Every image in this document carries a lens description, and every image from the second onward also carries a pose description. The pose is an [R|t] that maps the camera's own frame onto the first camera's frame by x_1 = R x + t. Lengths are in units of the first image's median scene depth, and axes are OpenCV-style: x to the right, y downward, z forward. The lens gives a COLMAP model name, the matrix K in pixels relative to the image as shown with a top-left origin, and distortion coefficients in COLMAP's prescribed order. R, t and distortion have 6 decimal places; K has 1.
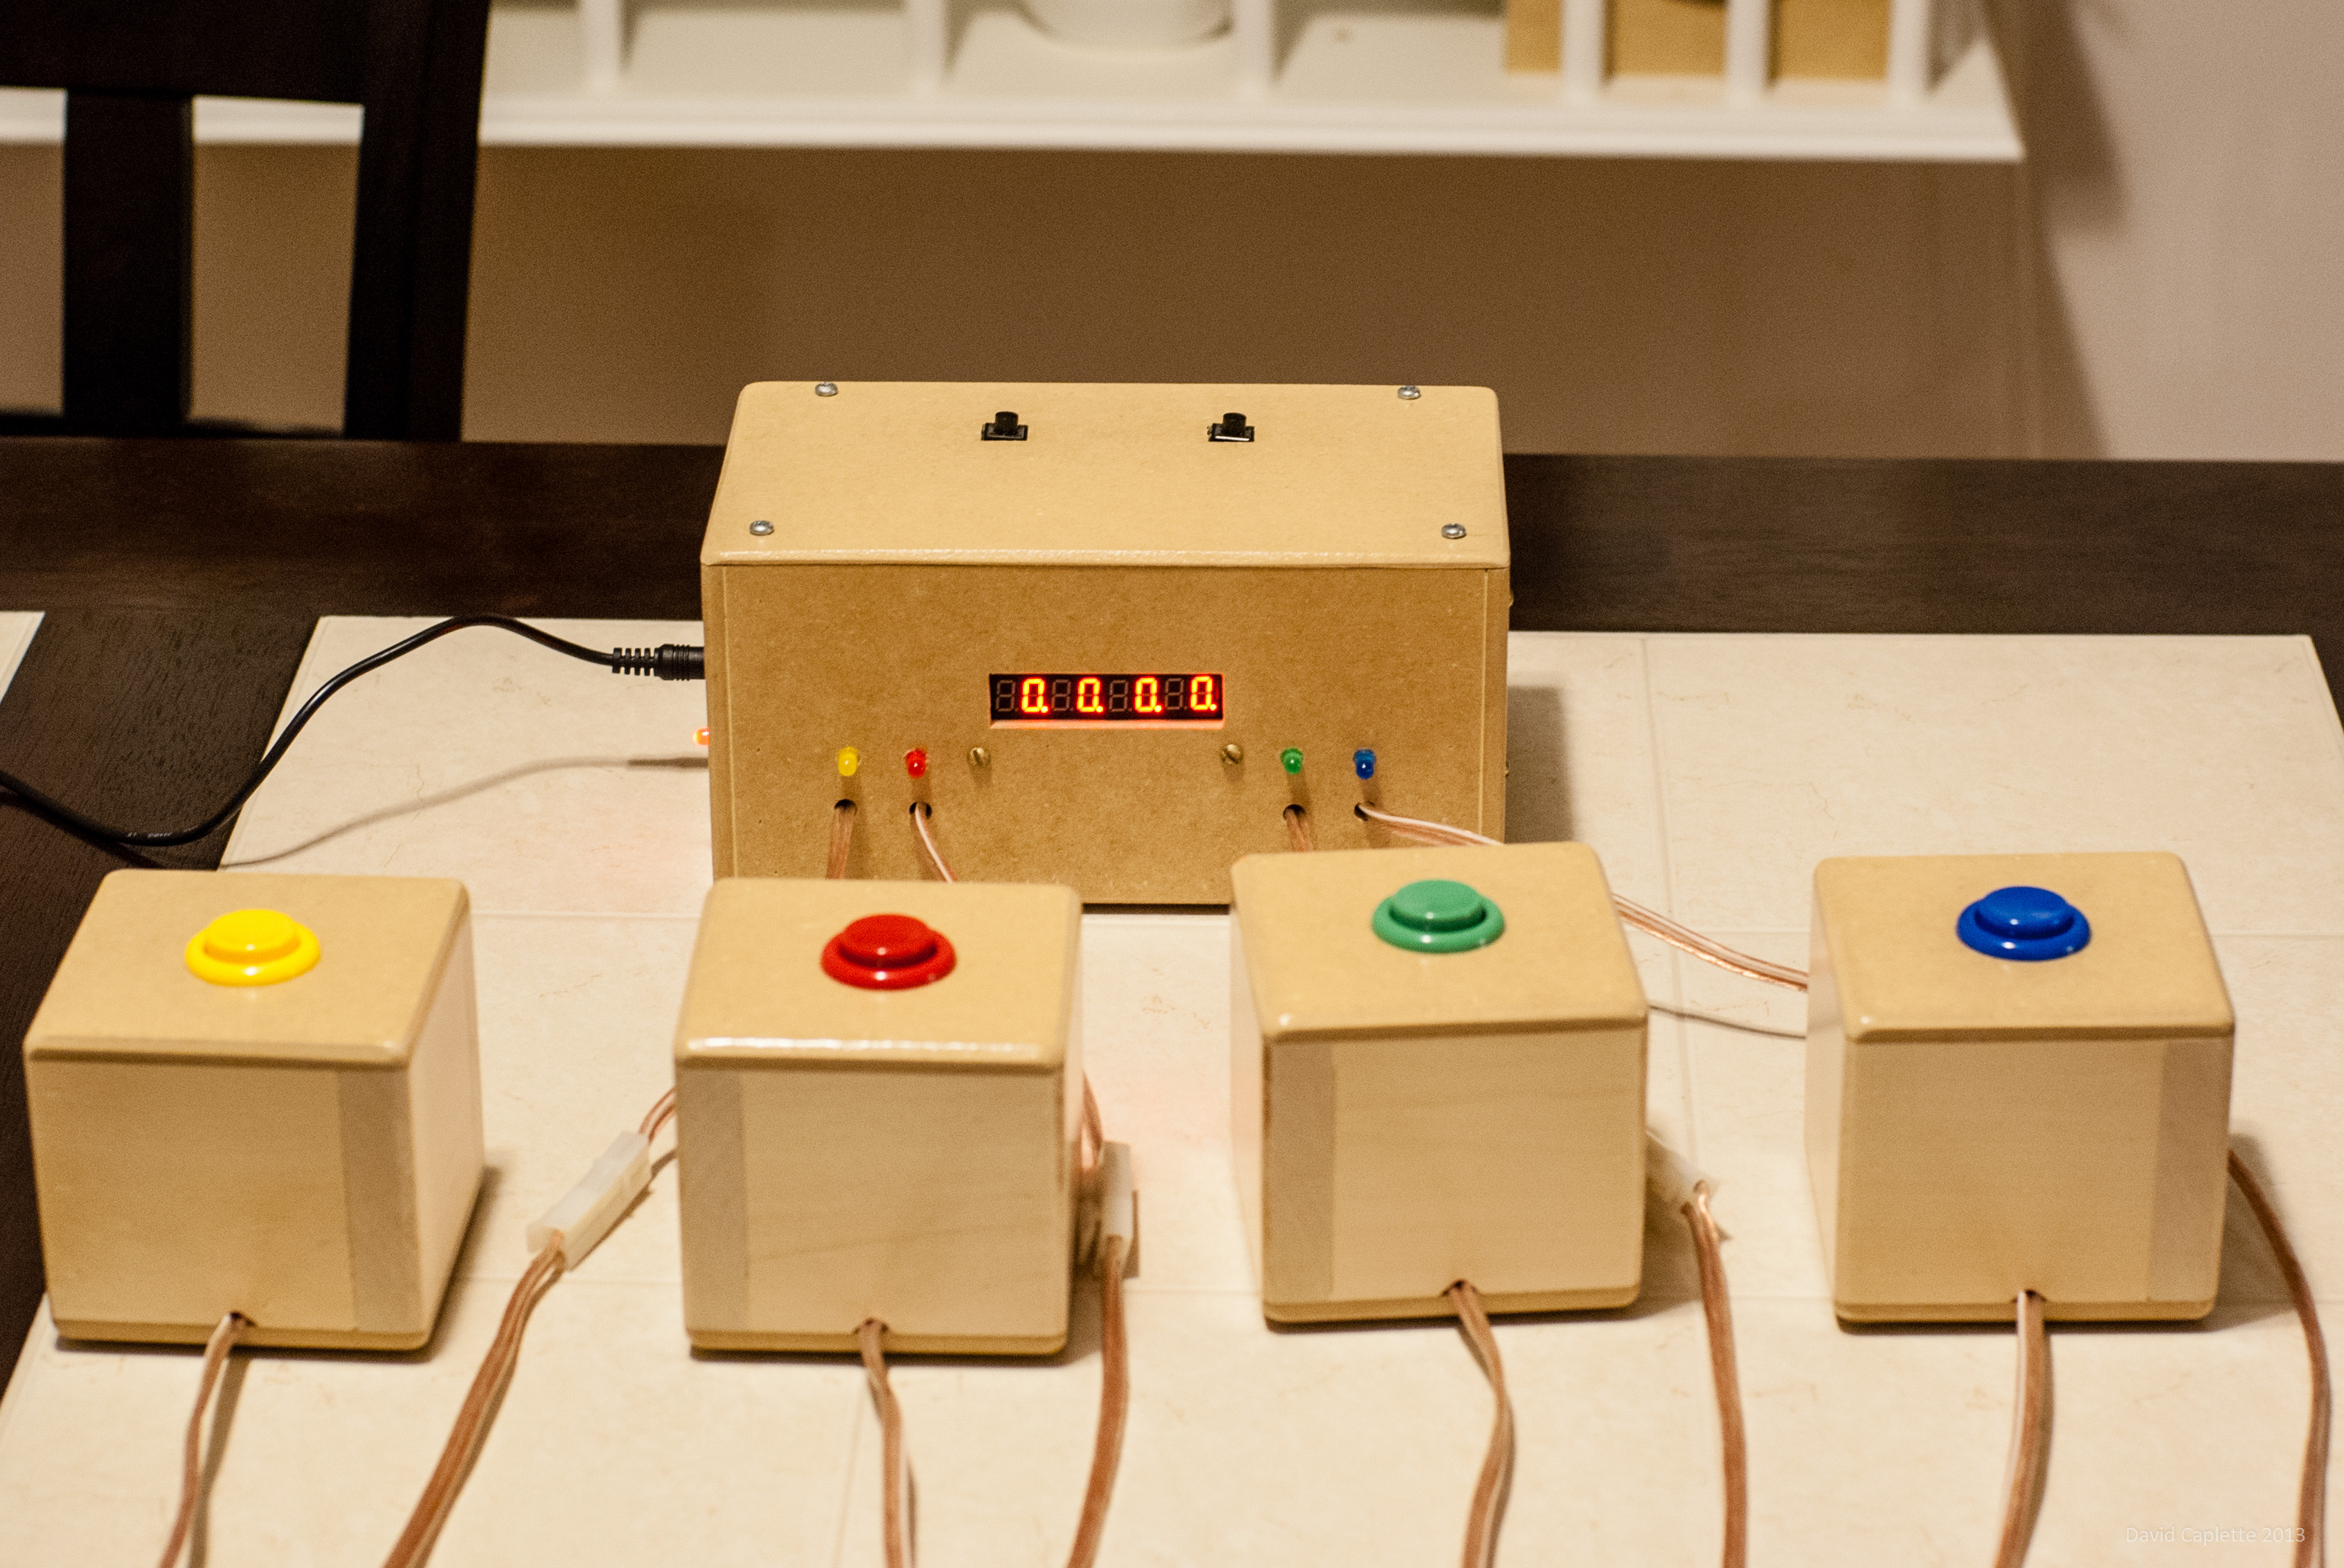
lens RADIAL K [[5787.8, 0, 1172.0], [0, 5787.8, 784.0], [0, 0, 1]] dist [-0.156199, -0.366630]
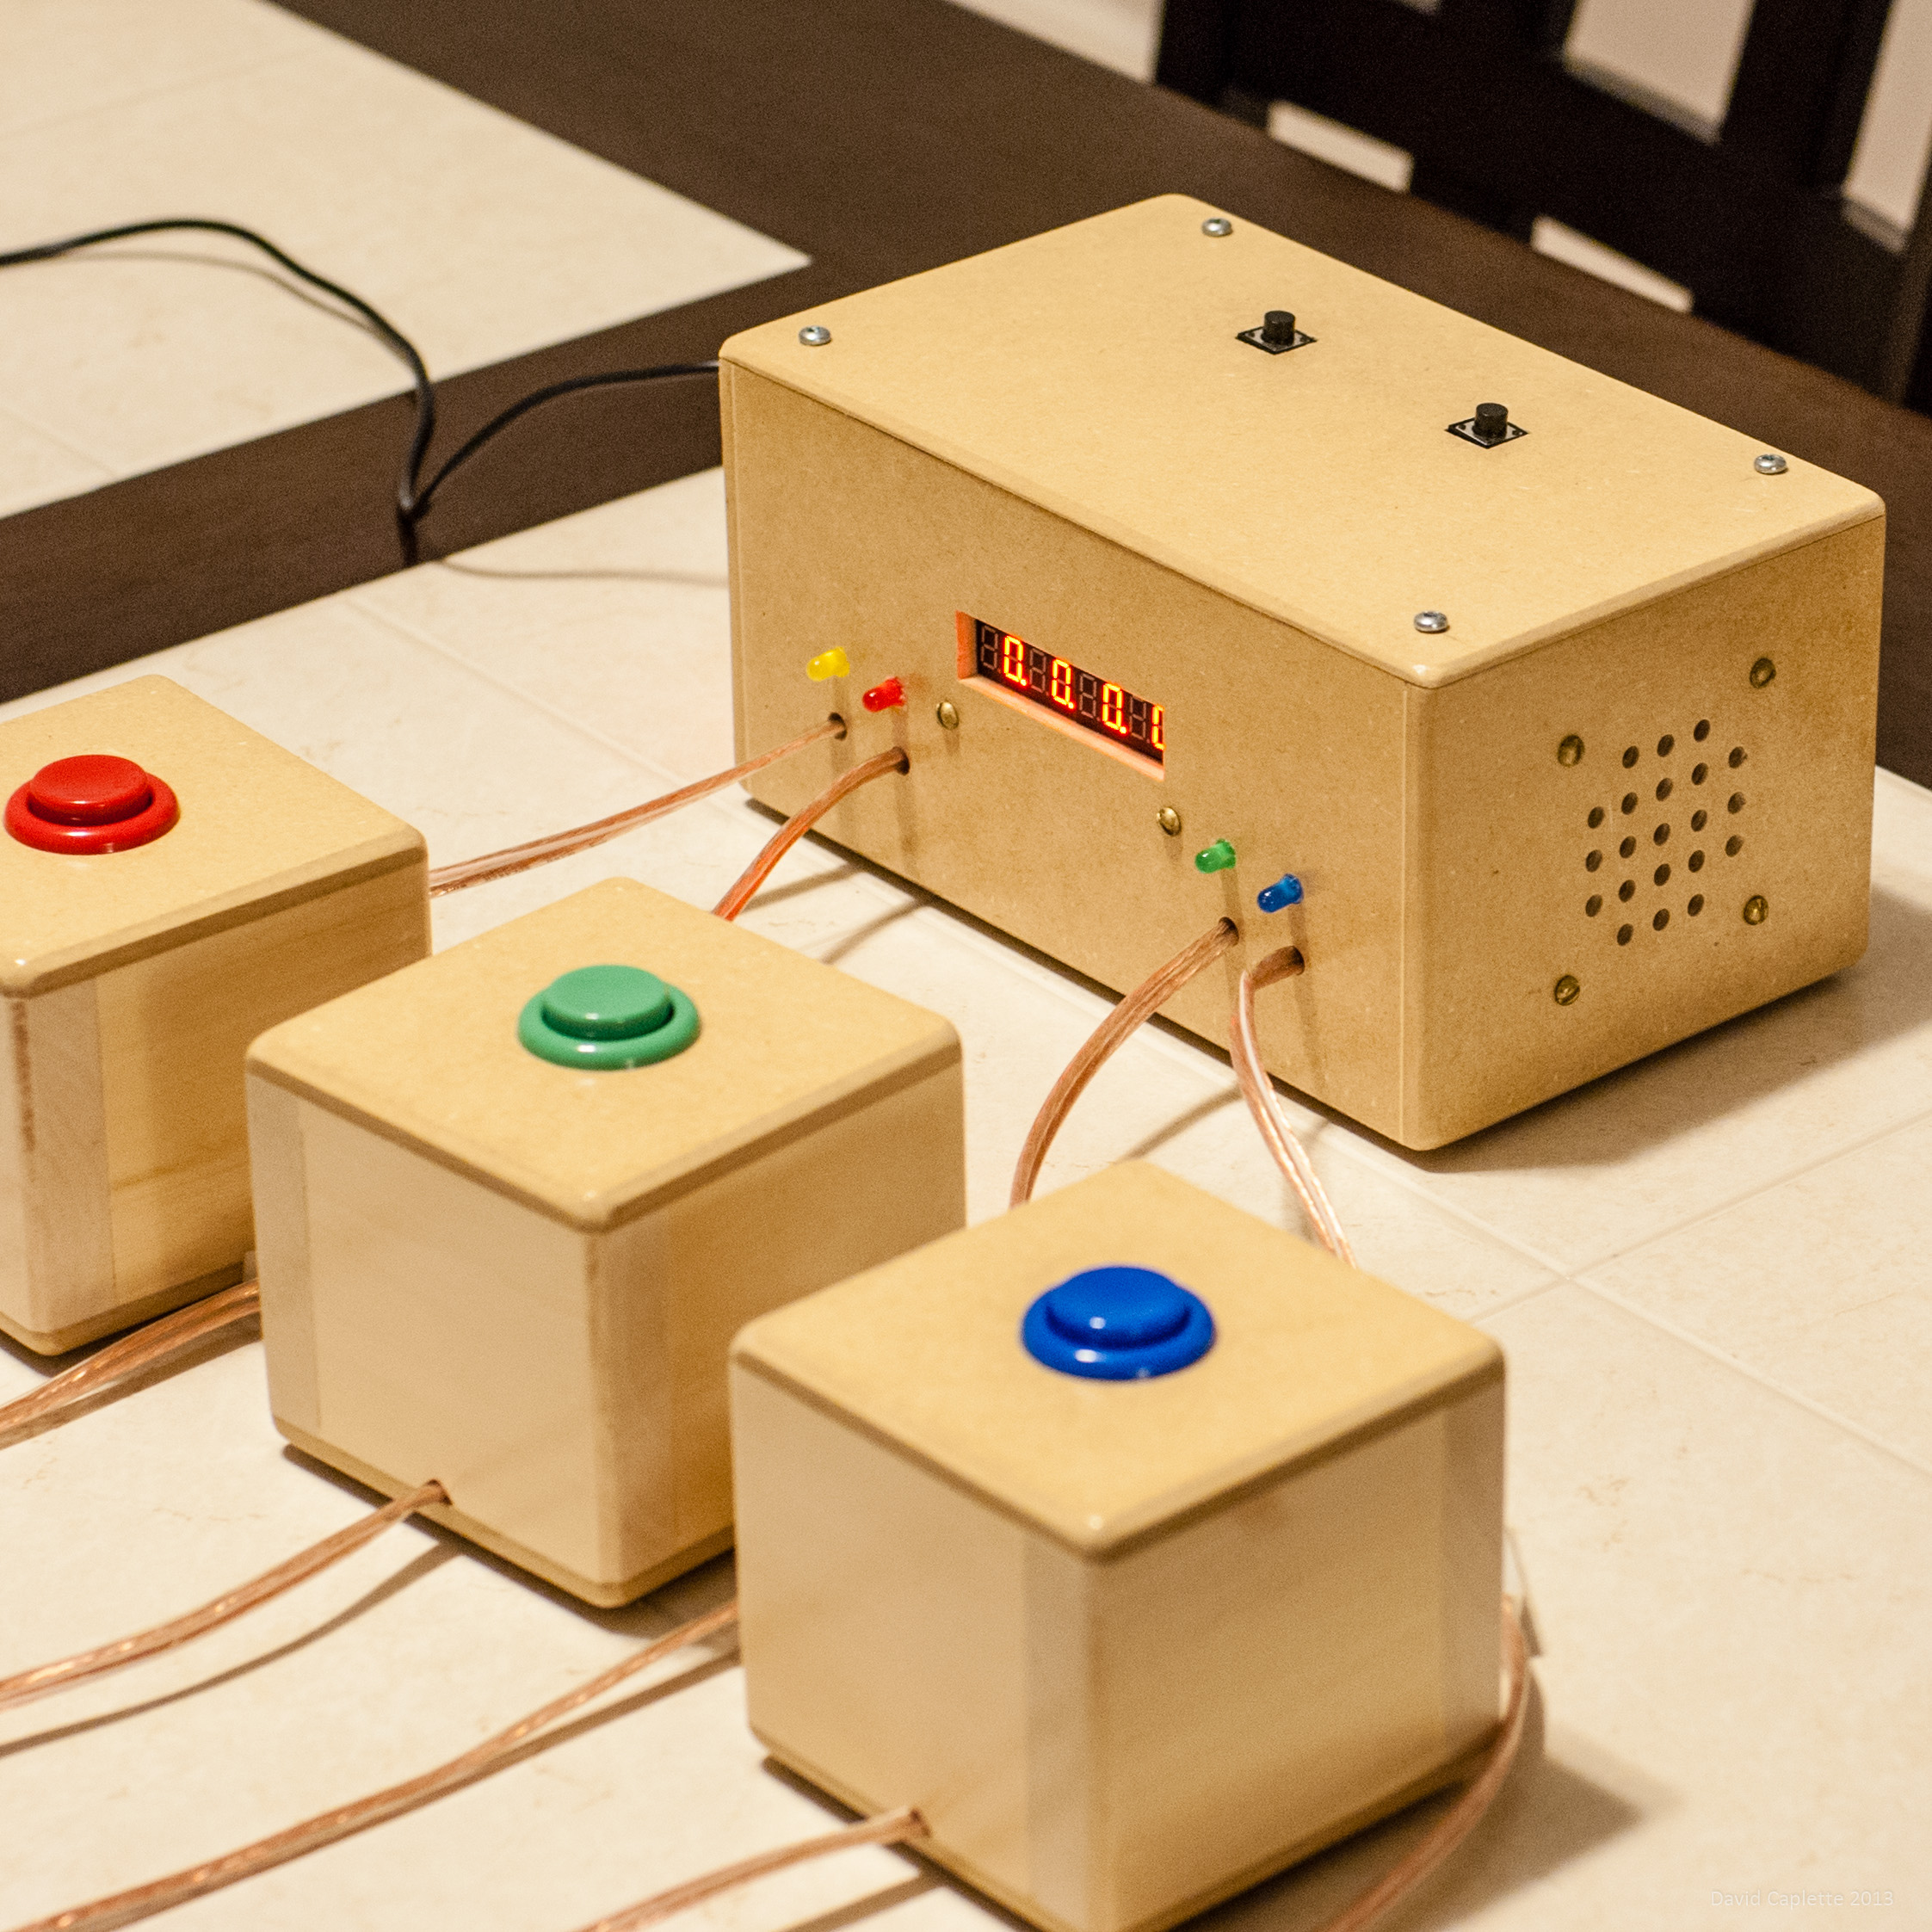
lens RADIAL K [[7486.0, 0, 930.0], [0, 7486.0, 964.7], [0, 0, 1]] dist [-0.094662, -2.307958]
pose [[0.653416, 0.345170, -0.673724, 0.642530], [-0.309749, 0.933989, 0.178100, -0.149287], [0.690726, 0.092312, 0.717200, 0.307078]]
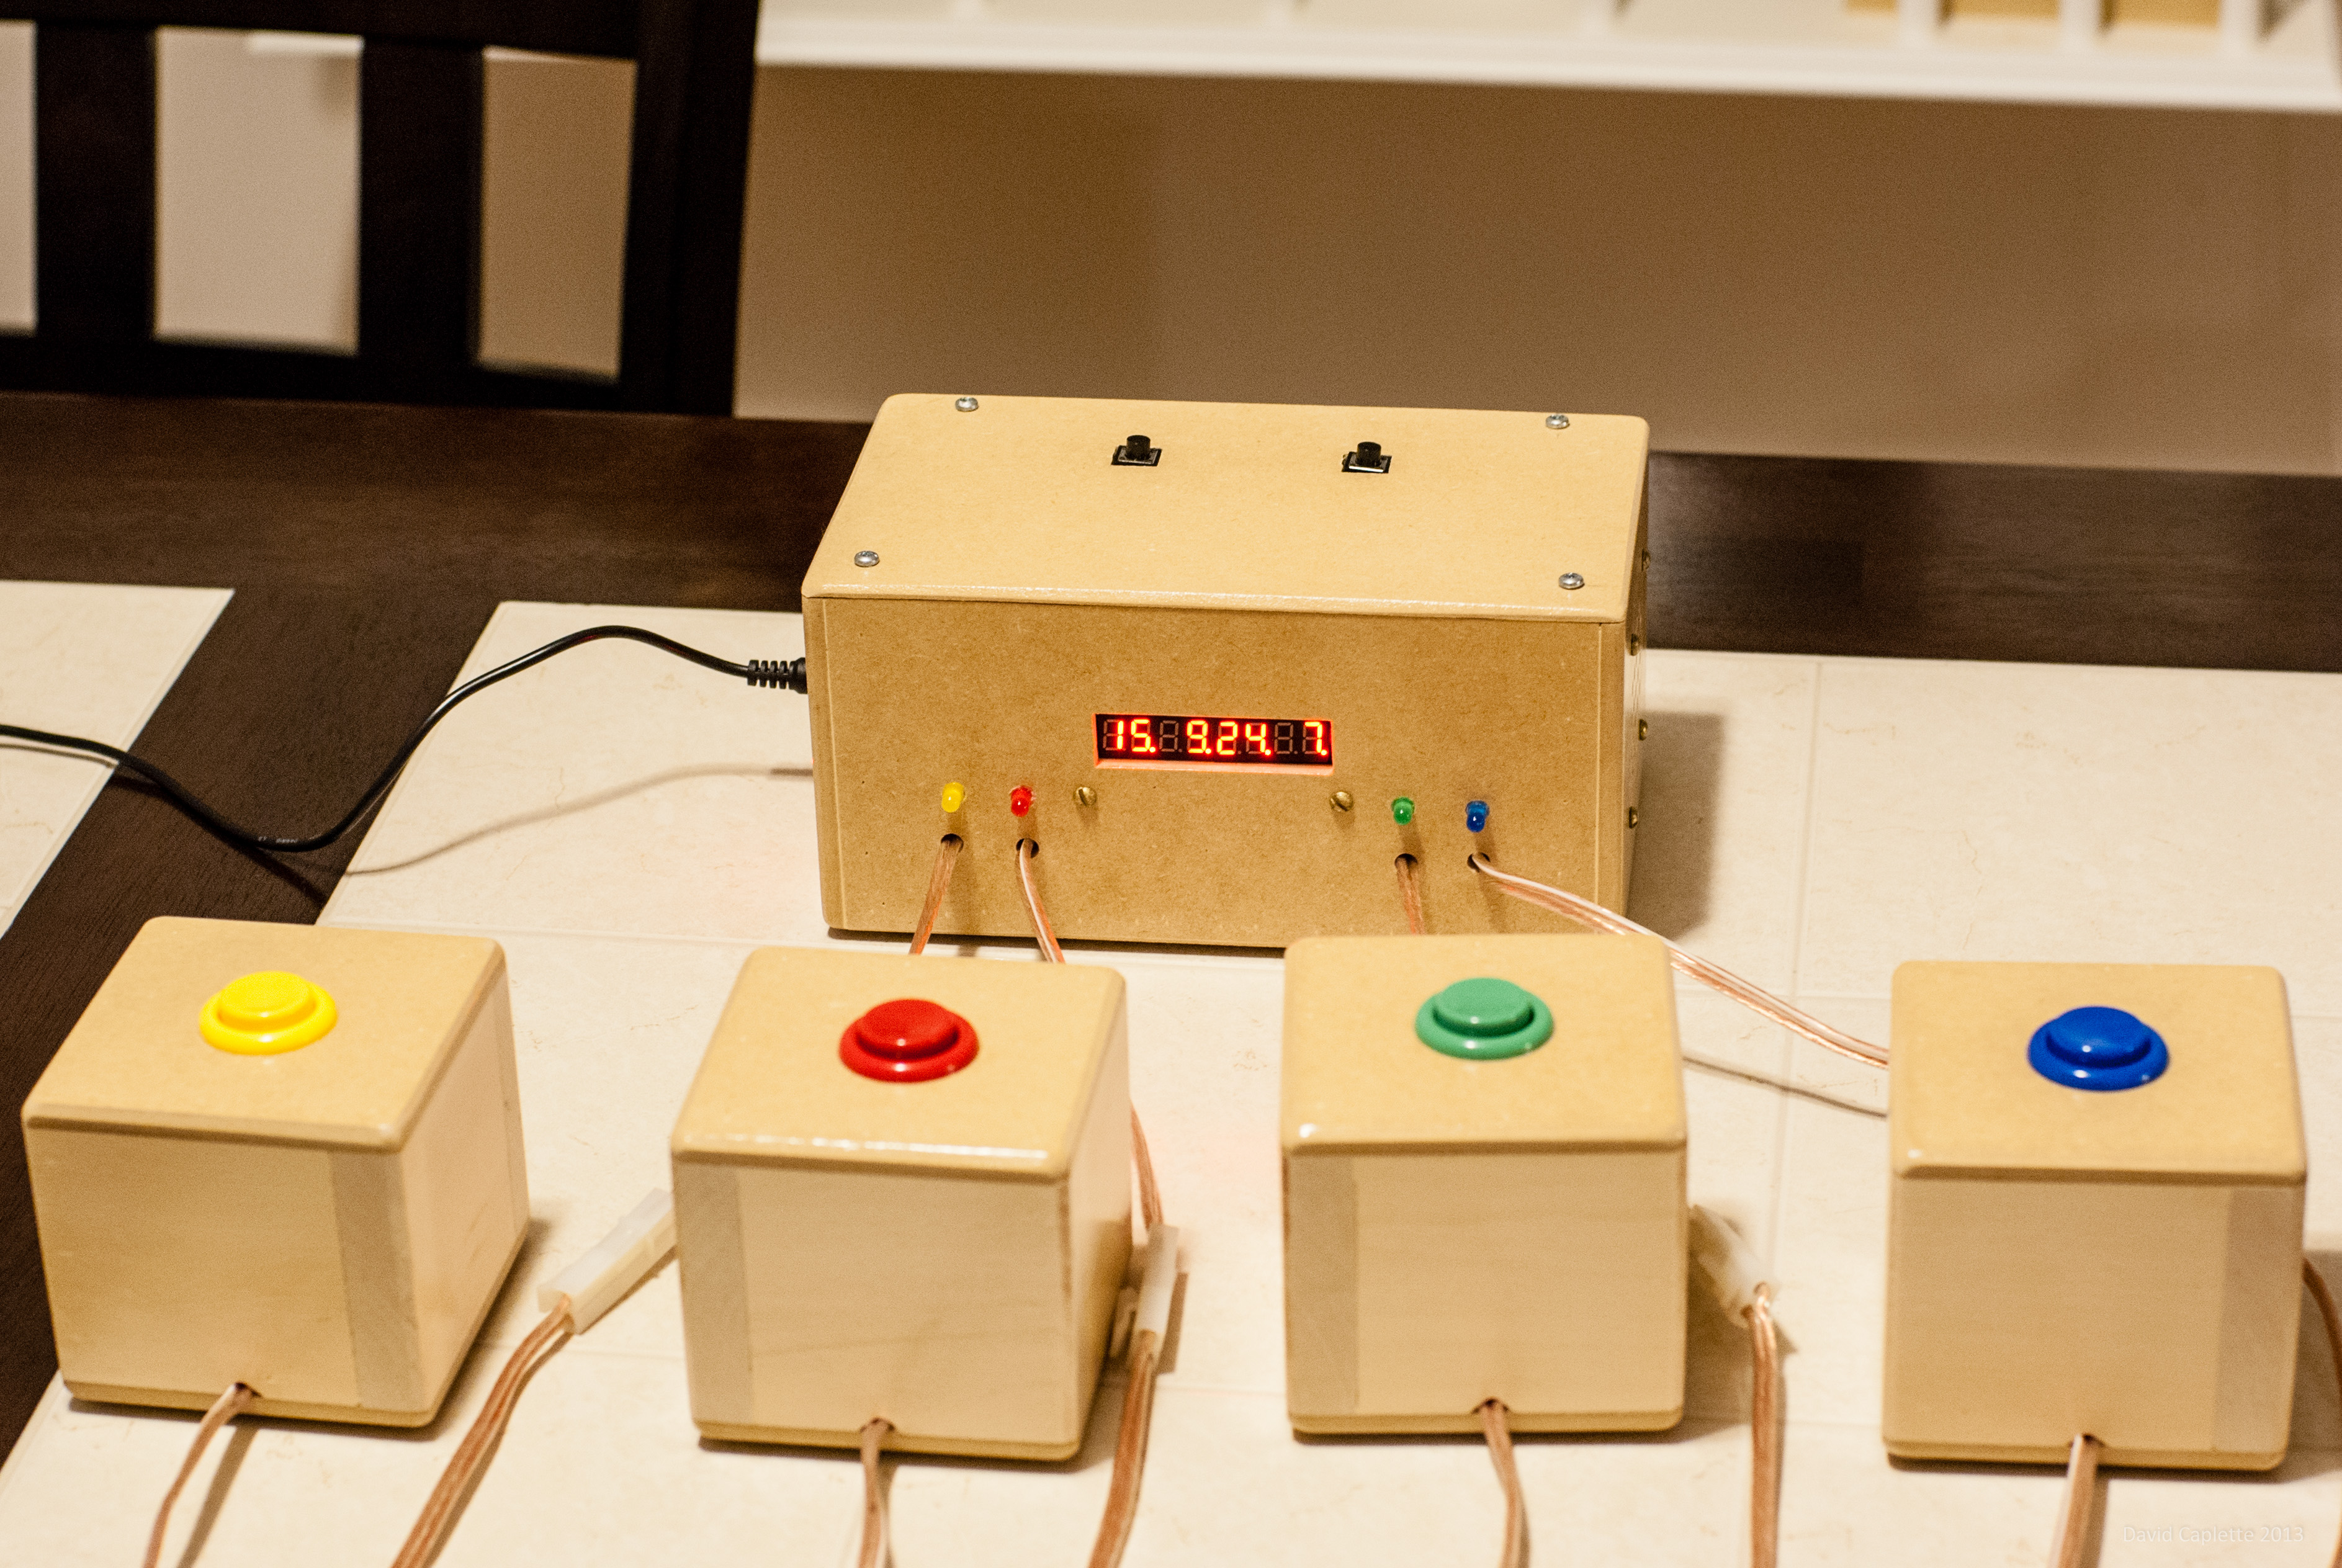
lens RADIAL K [[5239.1, 0, 1178.4], [0, 5239.1, 830.1], [0, 0, 1]] dist [-0.179496, -0.184704]
pose [[0.993936, 0.030885, -0.105534, 0.077402], [-0.025100, 0.998131, 0.055710, -0.049523], [0.107057, -0.052723, 0.992854, 0.121731]]
